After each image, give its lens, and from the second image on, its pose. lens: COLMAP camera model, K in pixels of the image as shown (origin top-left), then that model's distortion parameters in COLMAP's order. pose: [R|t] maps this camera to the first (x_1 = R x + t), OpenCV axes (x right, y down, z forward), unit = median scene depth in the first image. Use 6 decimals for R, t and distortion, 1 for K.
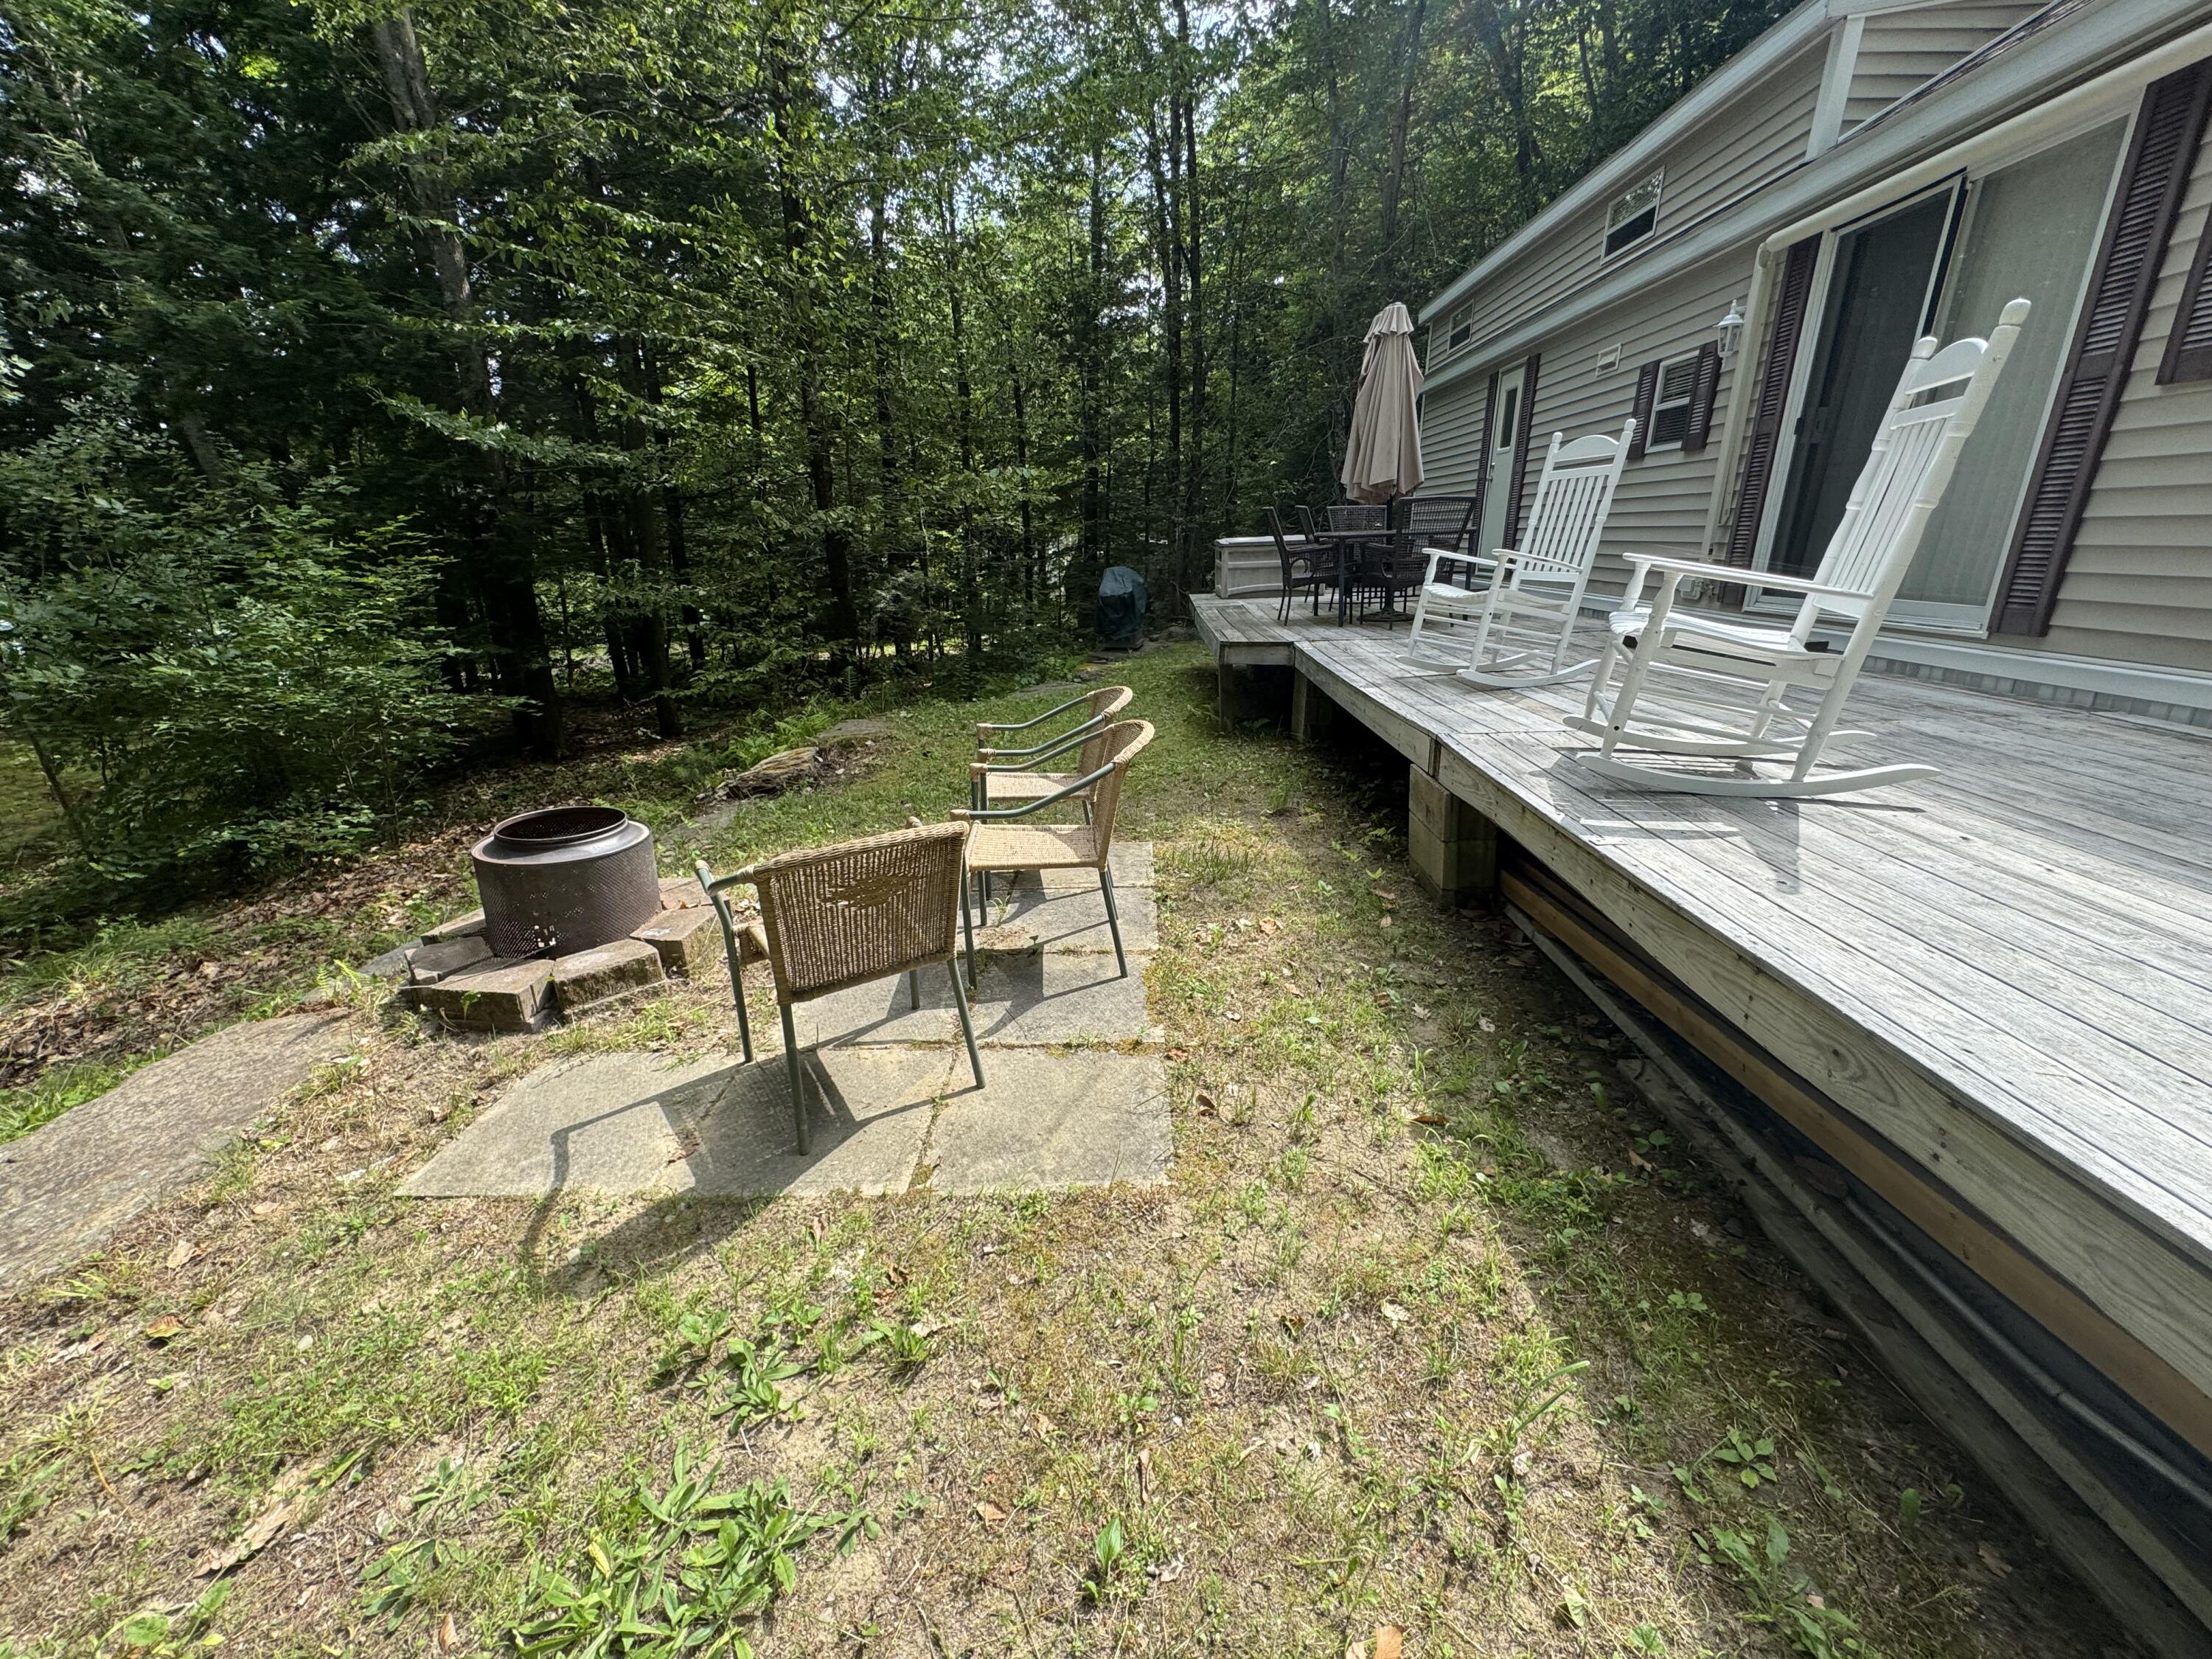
lens RADIAL K [[871.1, 0, 1103.5], [0, 871.1, 826.2], [0, 0, 1]] dist [-0.002353, -0.000178]
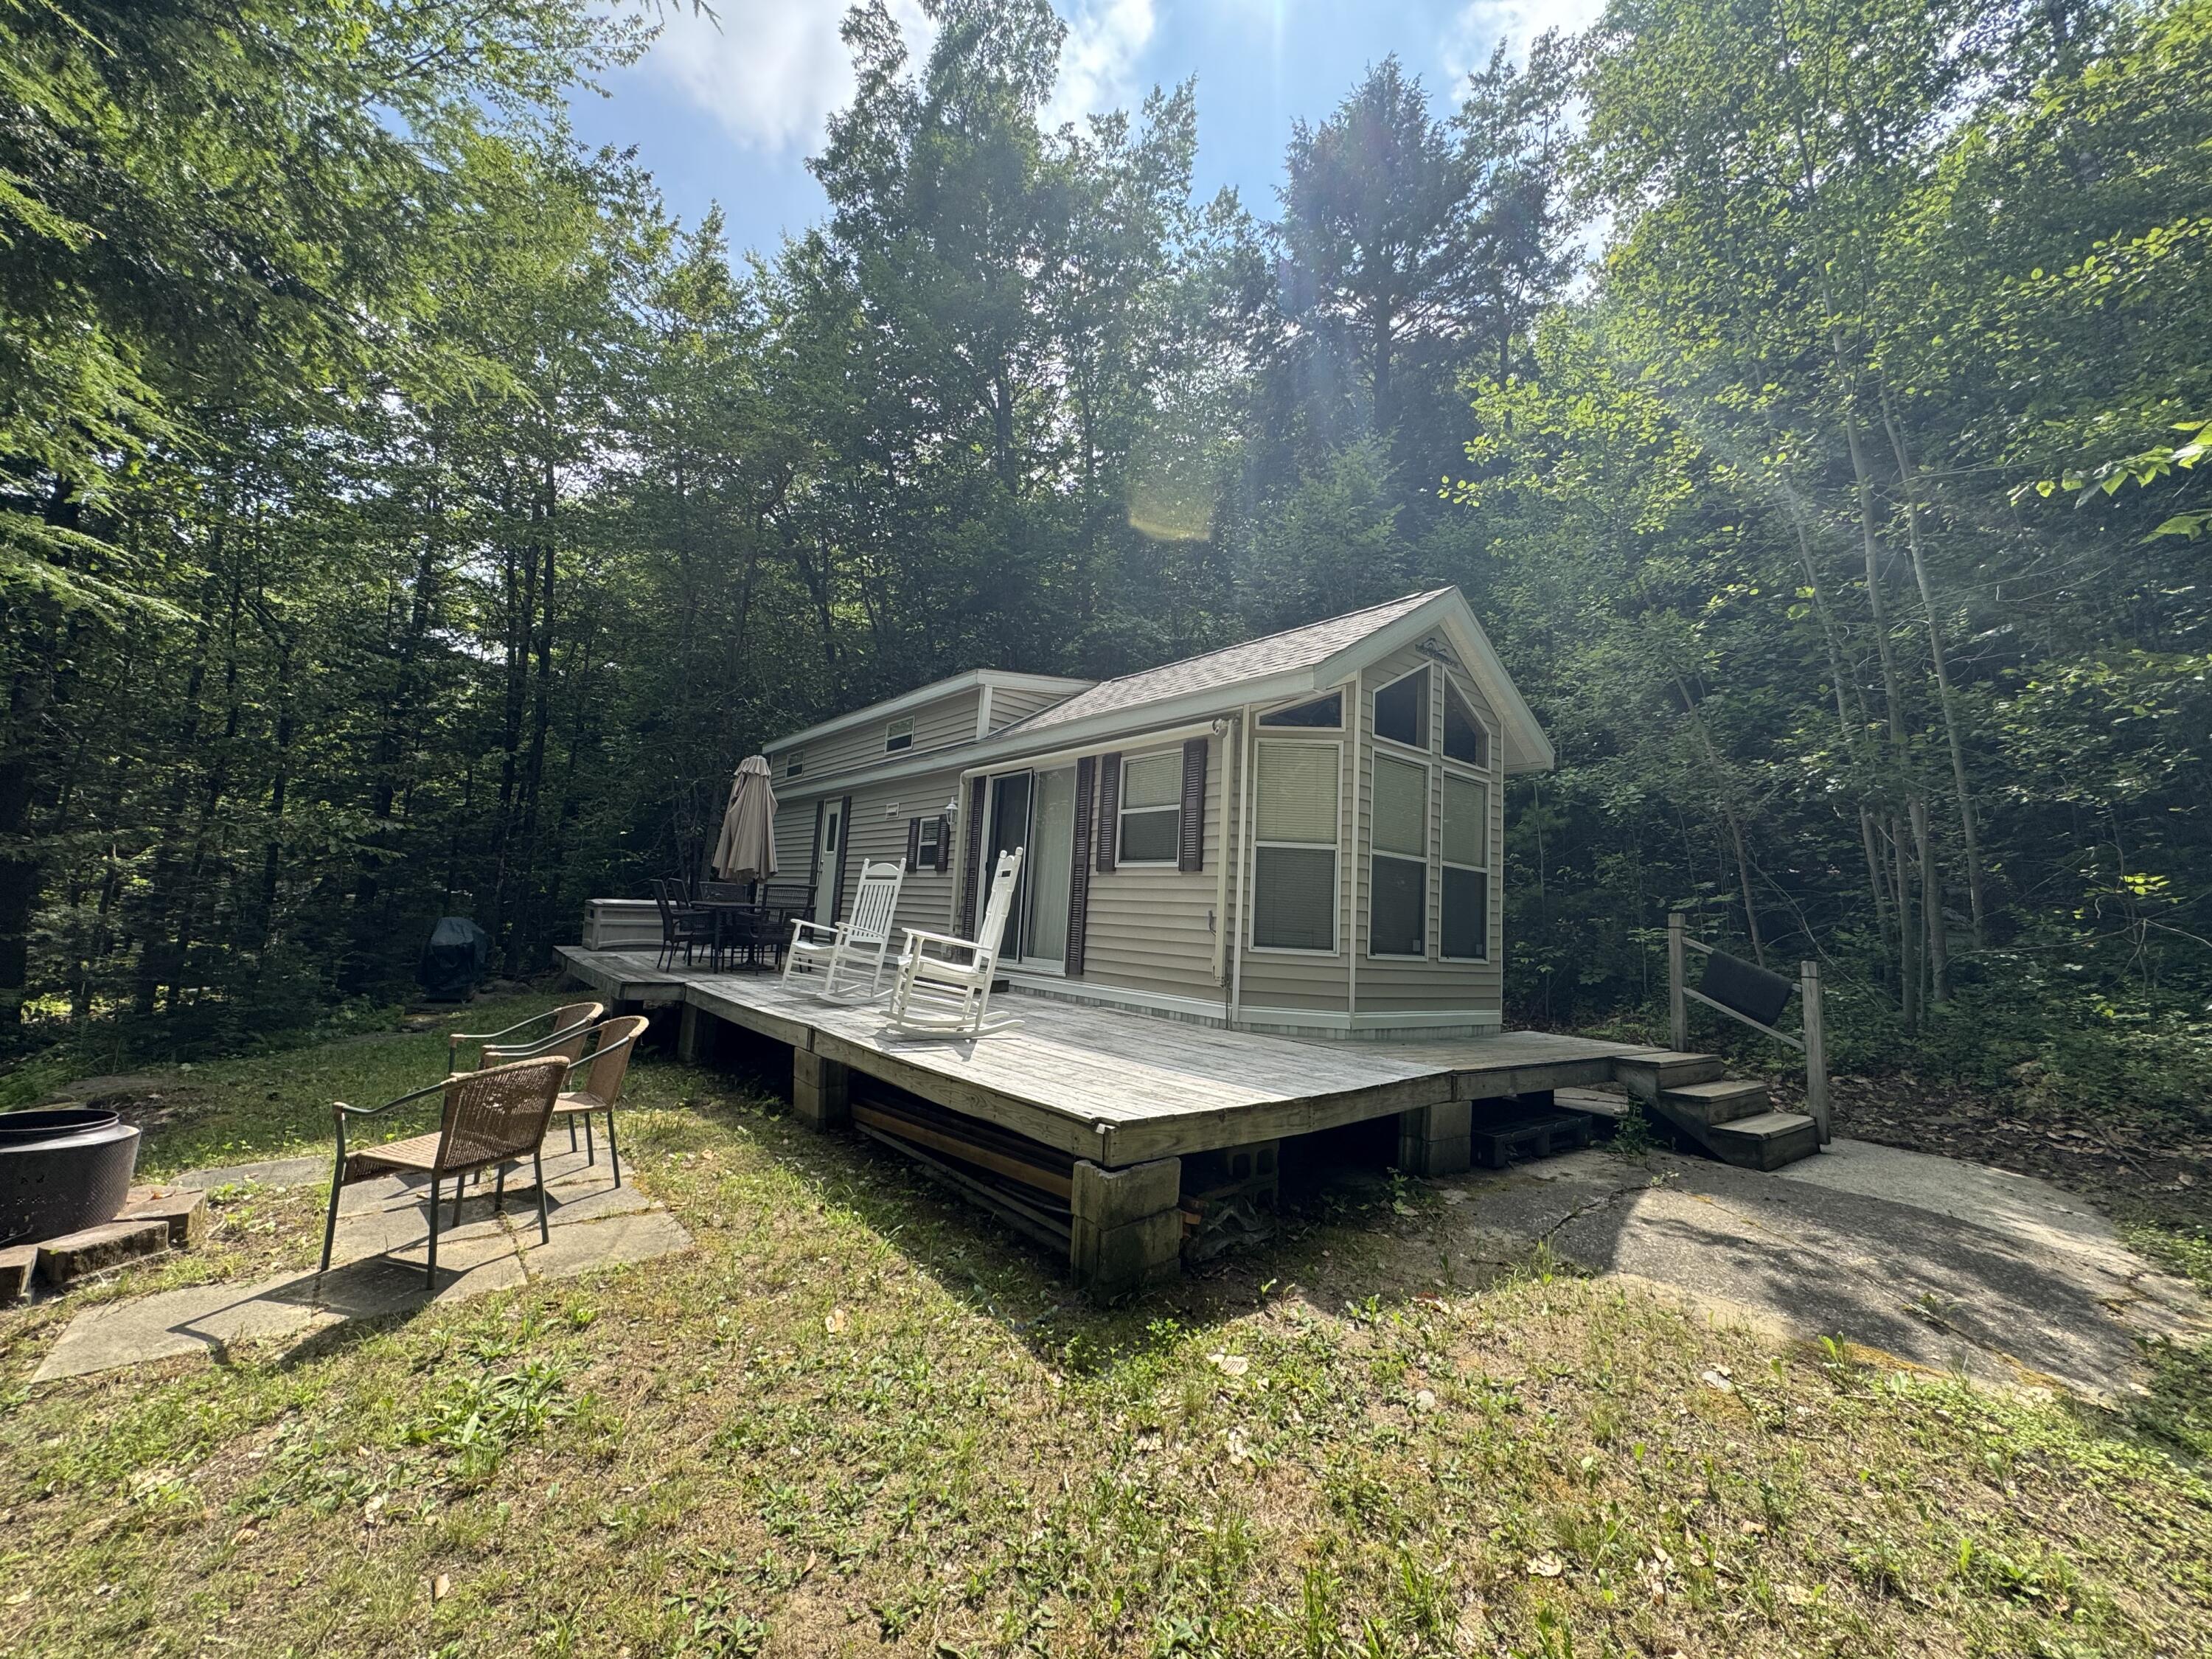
lens RADIAL K [[871.1, 0, 1103.5], [0, 871.1, 826.2], [0, 0, 1]] dist [-0.002353, -0.000178]
pose [[0.746547, 0.125954, 0.653301, -0.397877], [0.146703, 0.926588, -0.346285, 0.232782], [-0.648957, 0.354359, 0.673264, -0.738294]]
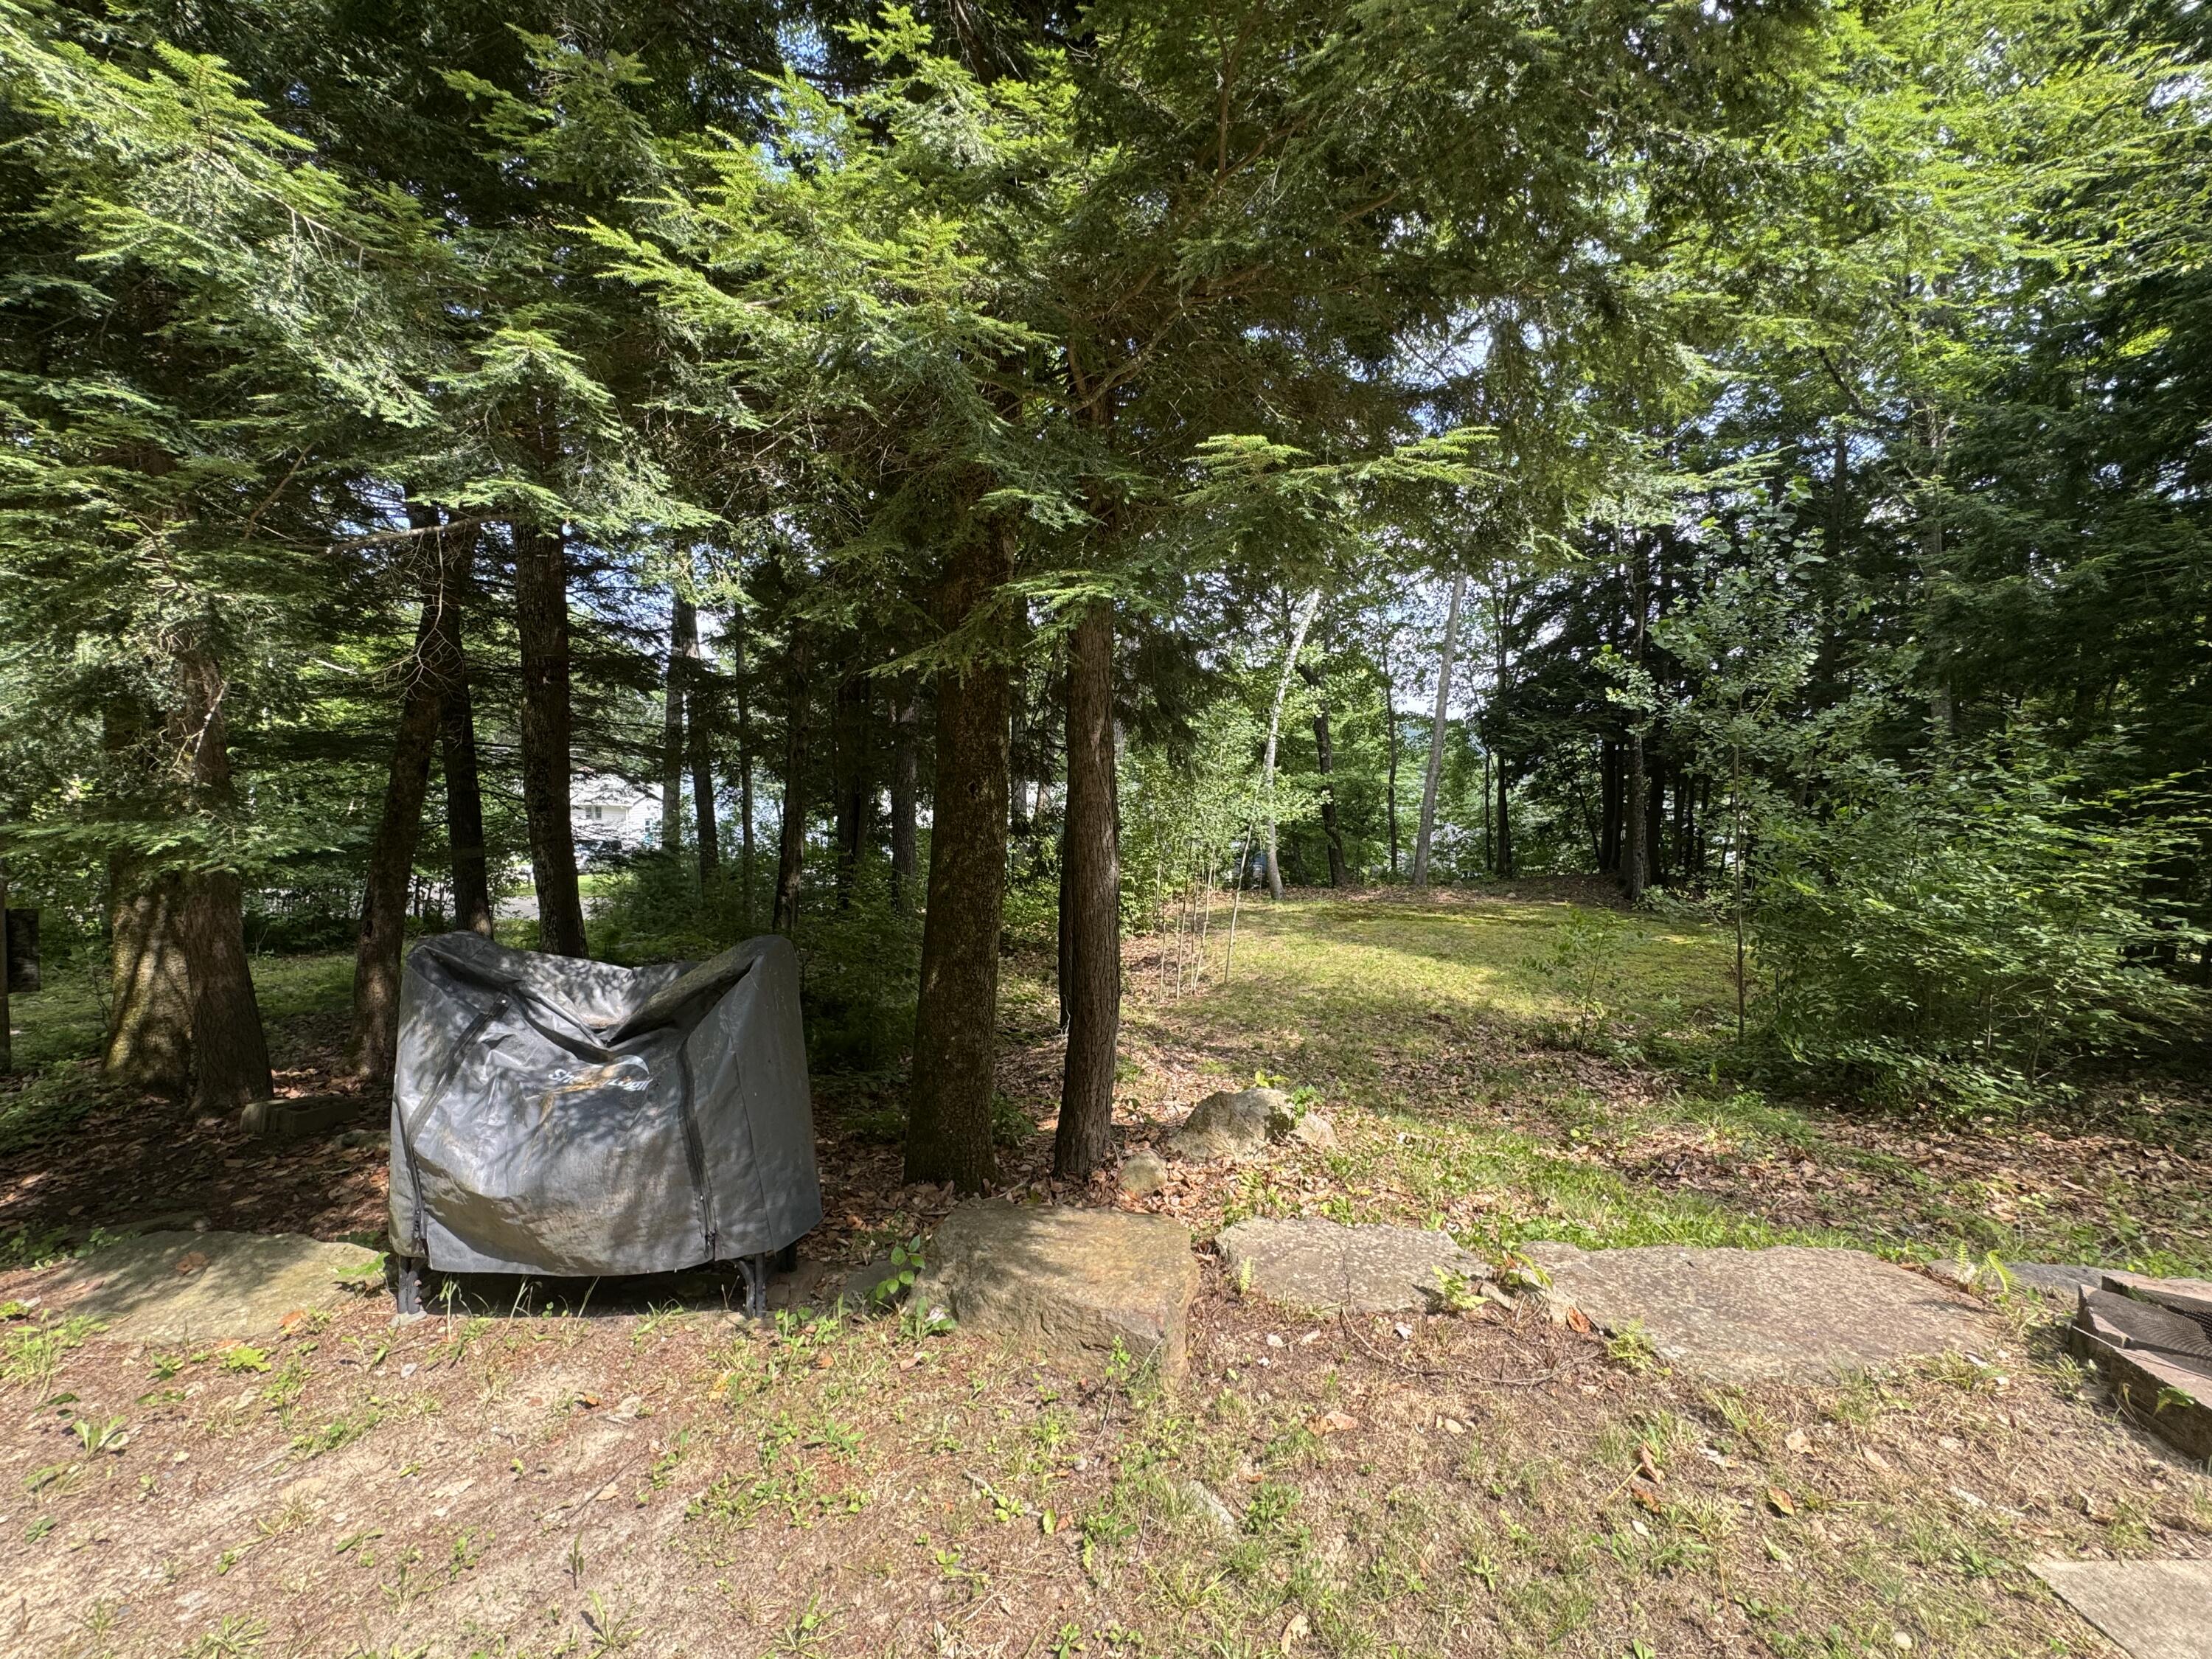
lens RADIAL K [[871.1, 0, 1103.5], [0, 871.1, 826.2], [0, 0, 1]] dist [-0.002353, -0.000178]
pose [[0.066031, 0.074896, -0.995003, -0.050243], [-0.329476, 0.942886, 0.049108, -0.005348], [0.941852, 0.324587, 0.086936, -0.115383]]
